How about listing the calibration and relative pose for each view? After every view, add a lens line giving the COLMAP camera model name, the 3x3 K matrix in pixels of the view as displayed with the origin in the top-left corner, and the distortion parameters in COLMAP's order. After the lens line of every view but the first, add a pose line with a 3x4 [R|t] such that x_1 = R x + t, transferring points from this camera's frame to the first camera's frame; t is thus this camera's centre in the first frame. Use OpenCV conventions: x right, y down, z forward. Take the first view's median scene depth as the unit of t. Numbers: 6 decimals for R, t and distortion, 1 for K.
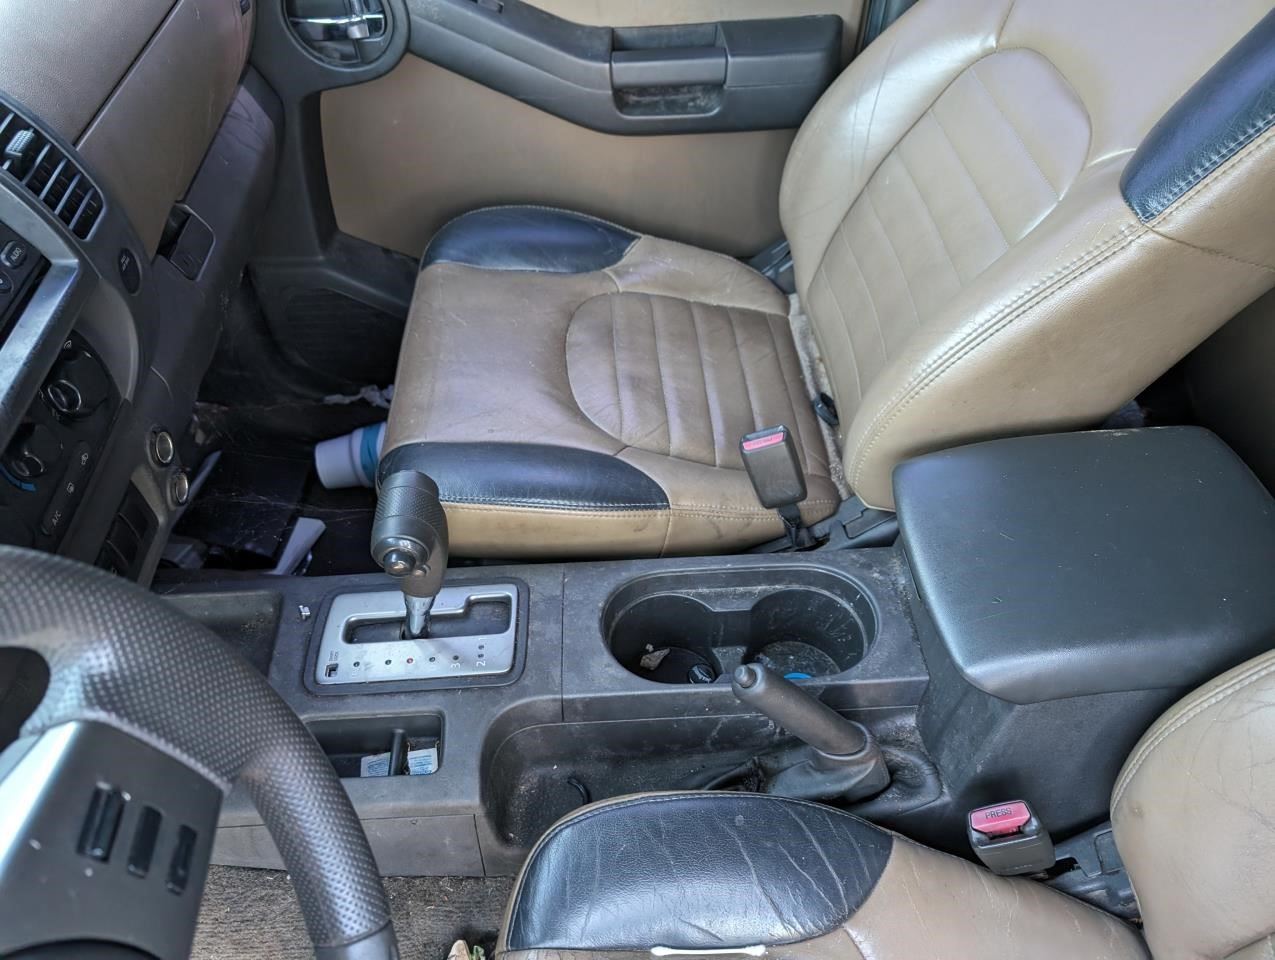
lens RADIAL K [[914.8, 0, 632.4], [0, 914.8, 478.7], [0, 0, 1]] dist [-0.001881, 0.002235]
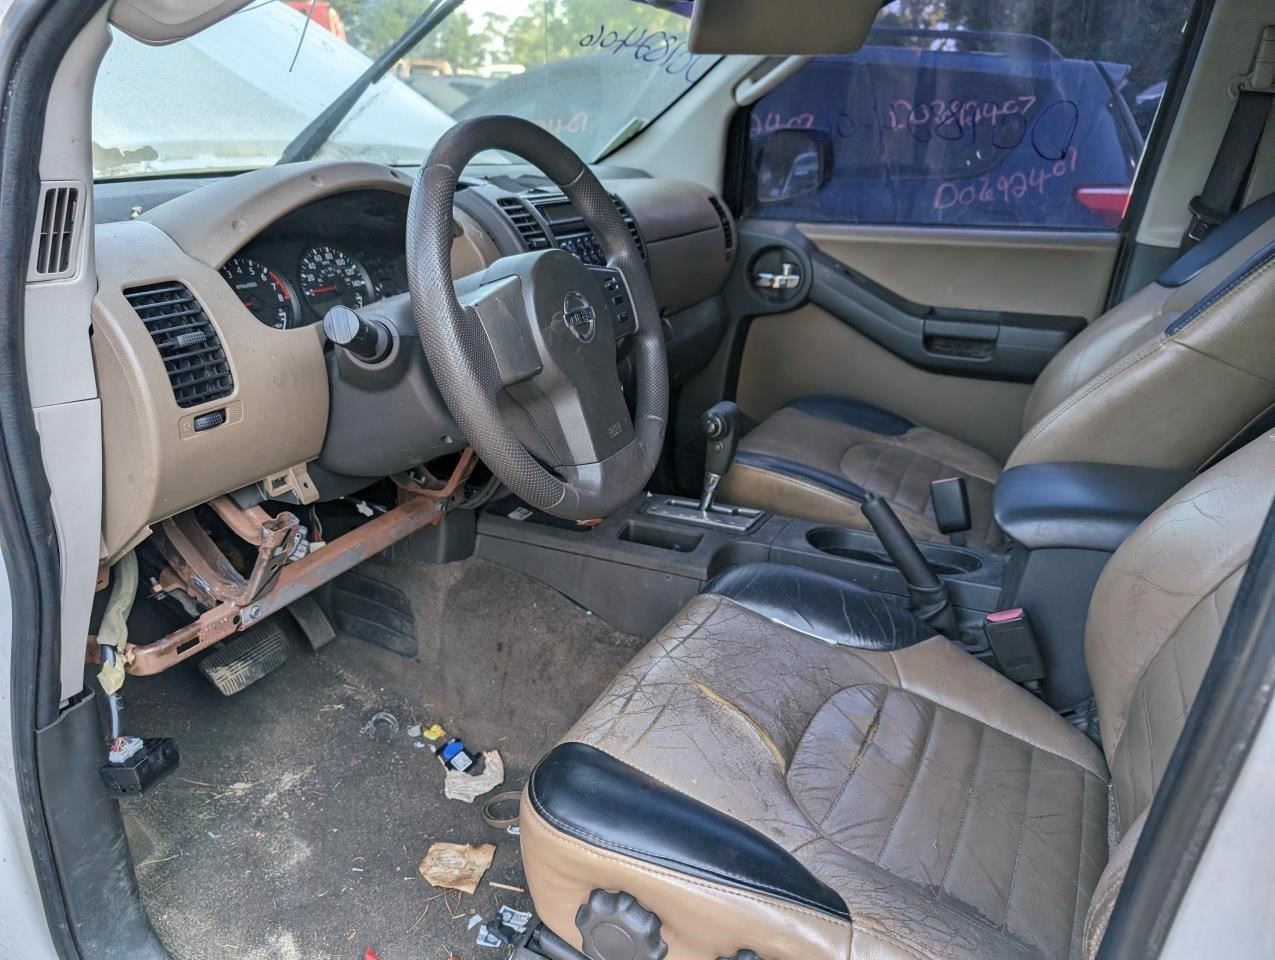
lens RADIAL K [[914.8, 0, 636.9], [0, 914.8, 478.8], [0, 0, 1]] dist [-0.001881, 0.002235]
pose [[0.882146, 0.200050, -0.426377, 0.275249], [-0.372786, 0.849853, -0.372532, 0.589791], [0.287833, 0.487575, 0.824271, -0.358953]]
